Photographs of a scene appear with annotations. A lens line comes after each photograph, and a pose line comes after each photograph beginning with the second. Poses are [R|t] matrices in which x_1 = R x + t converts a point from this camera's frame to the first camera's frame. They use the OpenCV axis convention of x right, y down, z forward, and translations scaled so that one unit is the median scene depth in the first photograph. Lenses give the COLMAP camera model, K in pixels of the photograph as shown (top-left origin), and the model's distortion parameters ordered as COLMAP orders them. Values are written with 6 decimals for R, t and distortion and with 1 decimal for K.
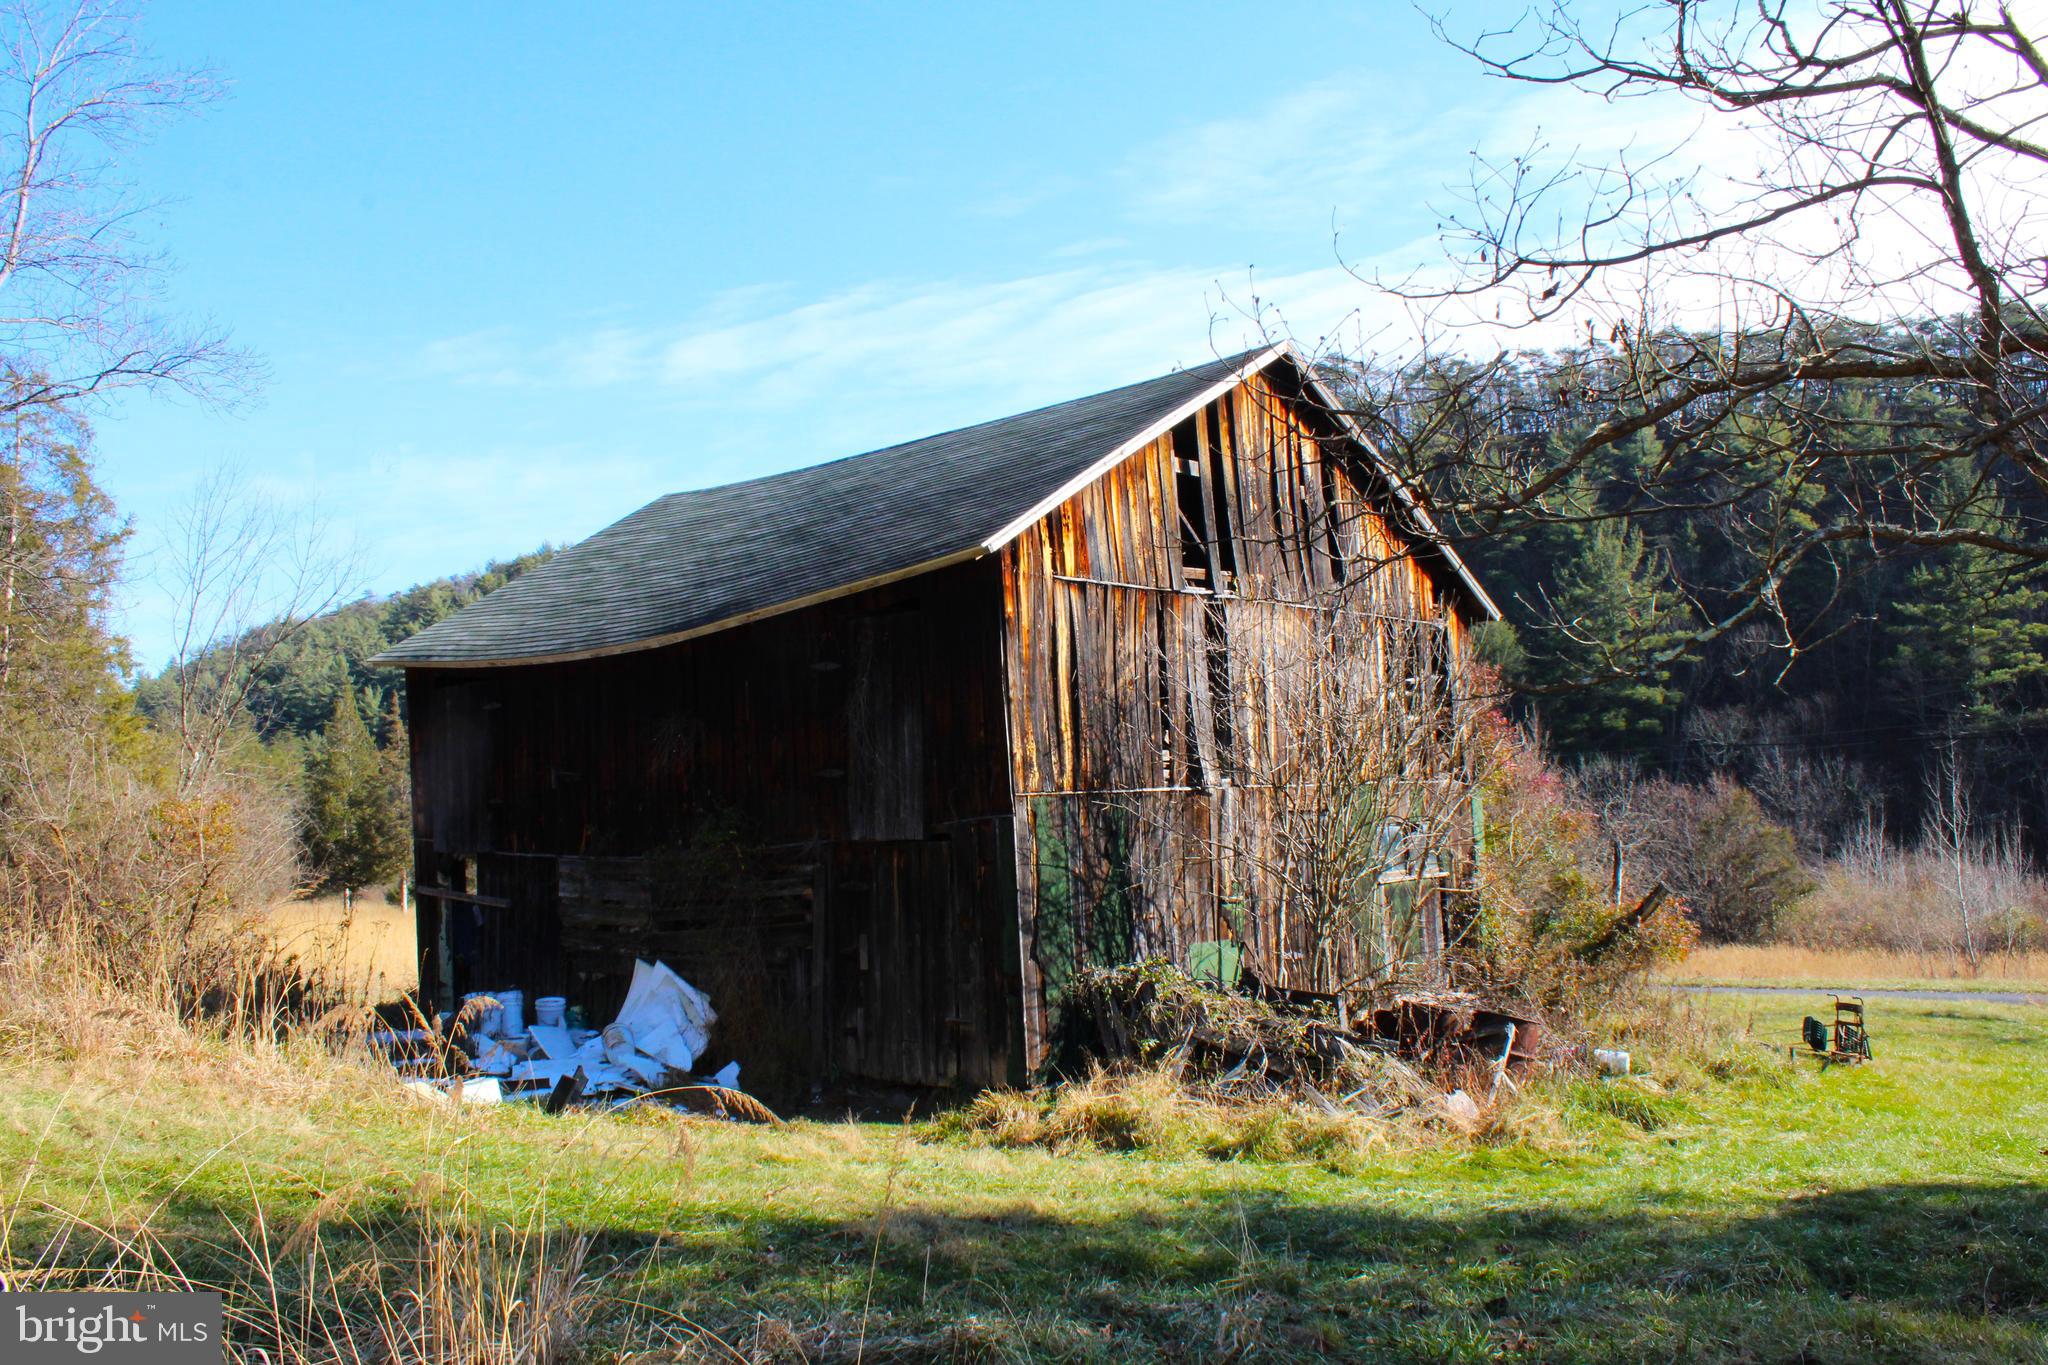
lens RADIAL K [[1725.0, 0, 1023.0], [0, 1725.0, 682.9], [0, 0, 1]] dist [-0.113428, 0.082016]
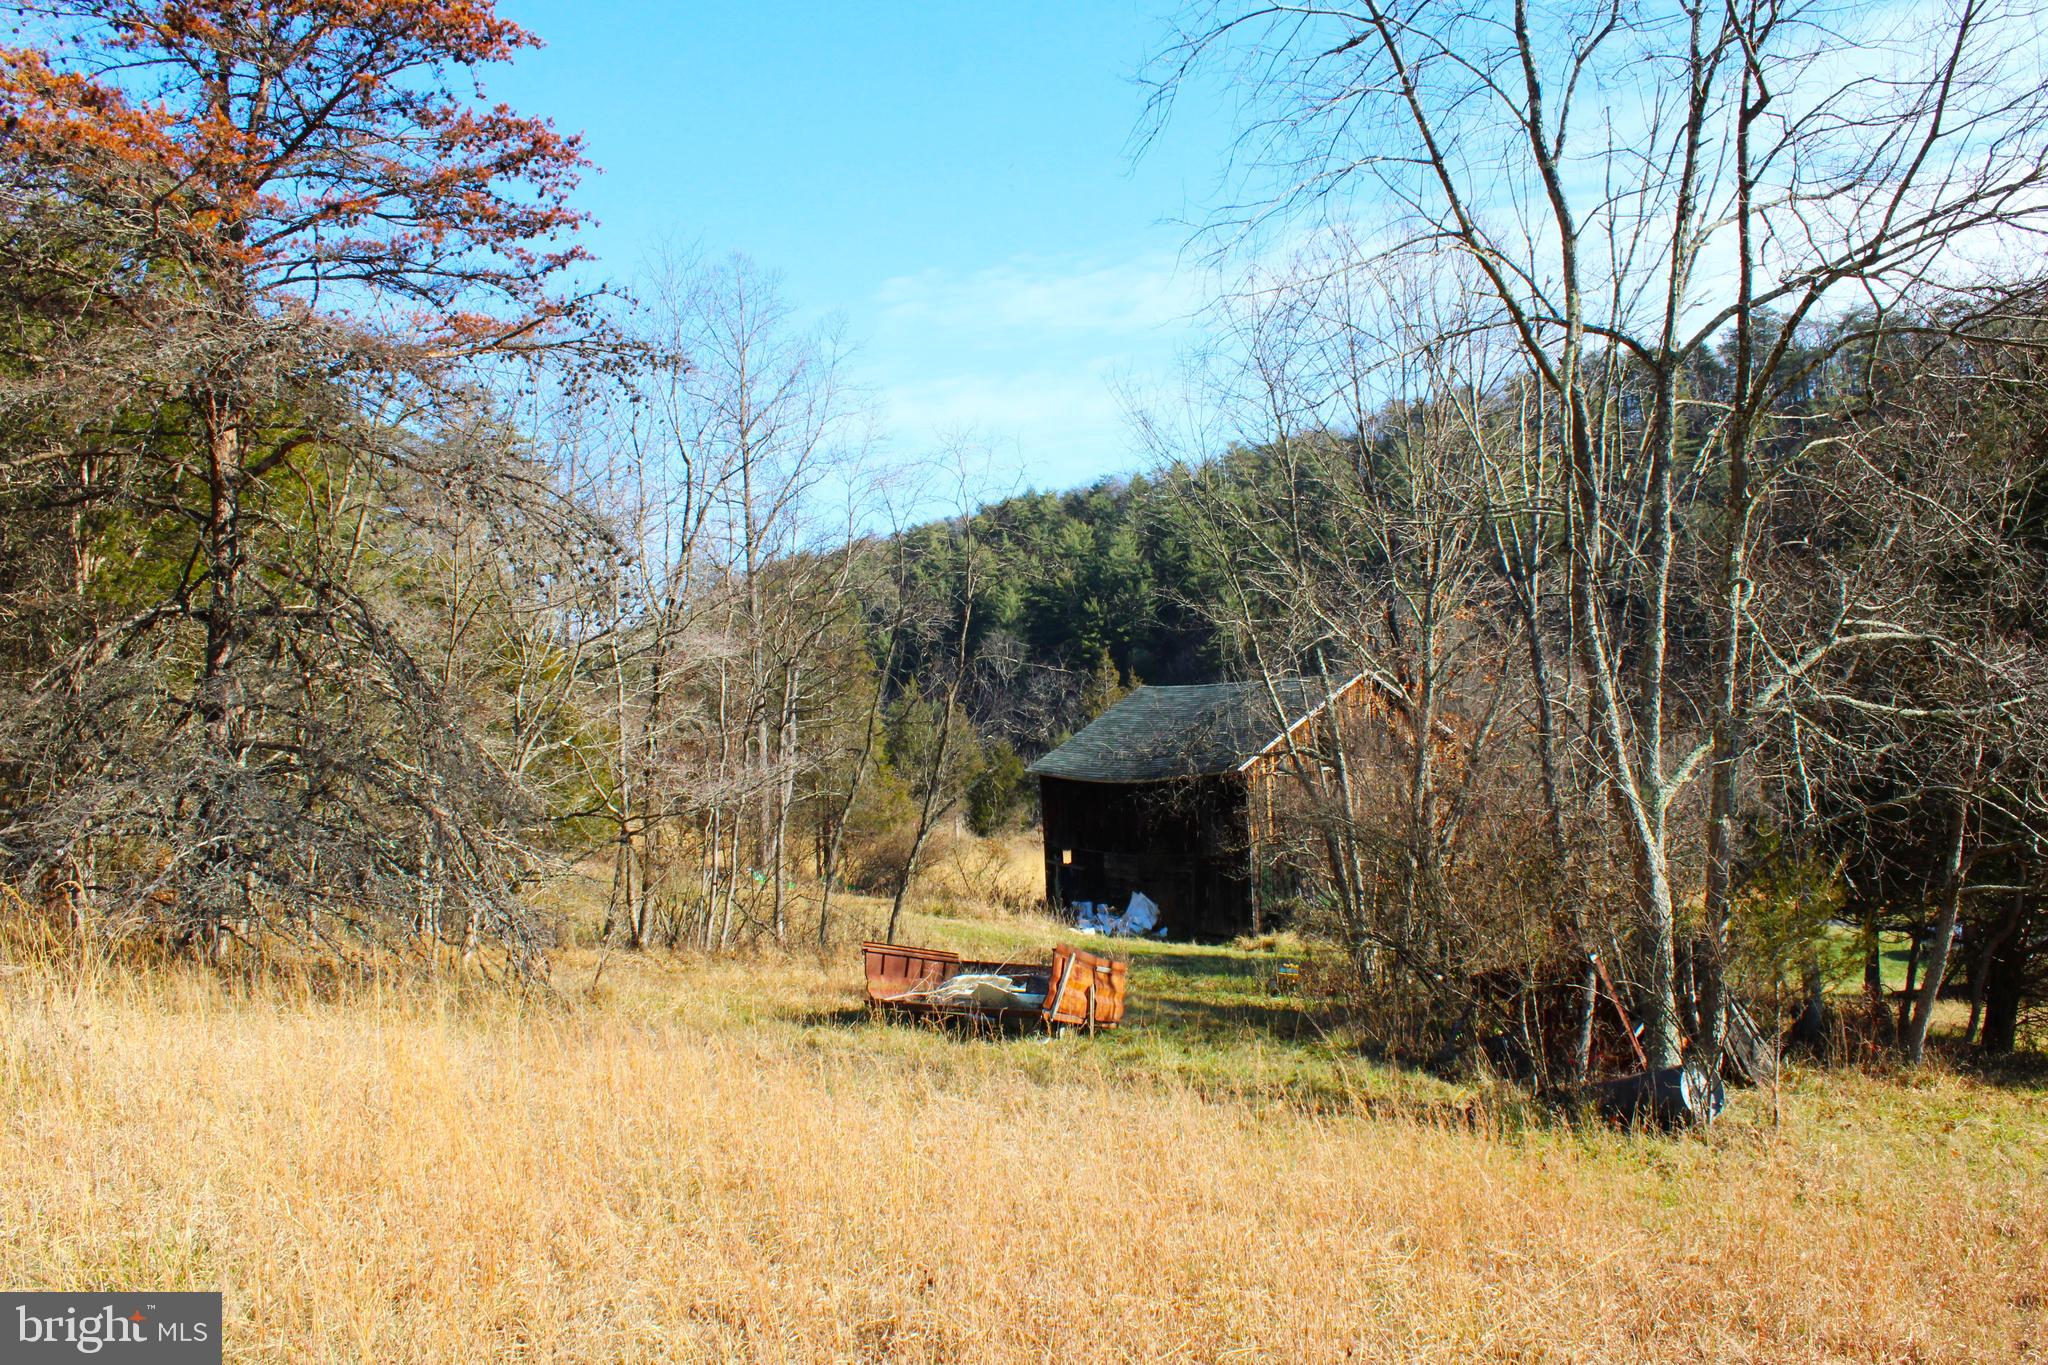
lens RADIAL K [[1725.0, 0, 1024.6], [0, 1725.0, 683.3], [0, 0, 1]] dist [-0.113428, 0.082016]
pose [[0.962440, 0.001401, -0.271492, 0.416364], [0.011227, 0.998926, 0.044953, -0.348888], [0.271264, -0.046313, 0.961390, -1.973801]]
